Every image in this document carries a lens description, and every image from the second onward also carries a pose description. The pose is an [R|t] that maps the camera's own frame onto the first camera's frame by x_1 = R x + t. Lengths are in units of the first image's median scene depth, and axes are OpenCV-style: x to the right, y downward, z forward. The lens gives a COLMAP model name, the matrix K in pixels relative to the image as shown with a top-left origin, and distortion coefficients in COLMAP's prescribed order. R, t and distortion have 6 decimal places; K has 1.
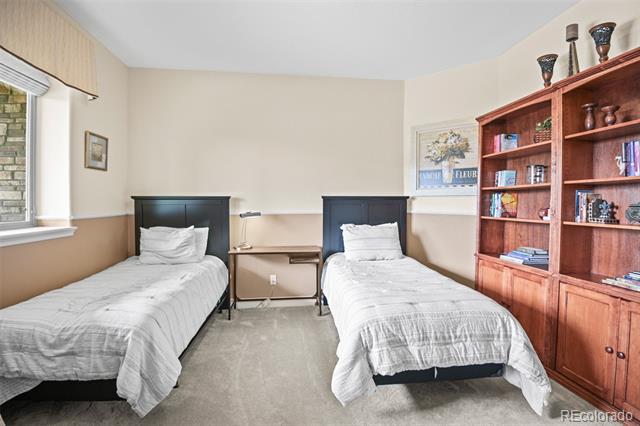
lens RADIAL K [[295.6, 0, 319.3], [0, 295.6, 209.0], [0, 0, 1]] dist [-0.003878, -0.021123]
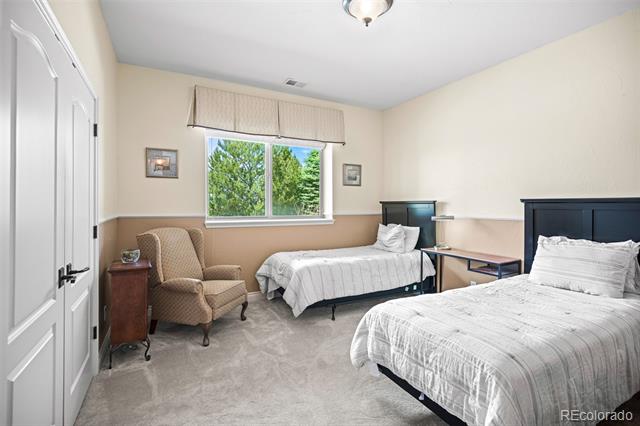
lens RADIAL K [[295.6, 0, 319.3], [0, 295.6, 209.0], [0, 0, 1]] dist [-0.003878, -0.021123]
pose [[0.355438, 0.012318, -0.934619, 0.712179], [-0.023272, 0.999720, 0.004326, -0.006770], [0.934410, 0.020213, 0.355625, 0.239373]]
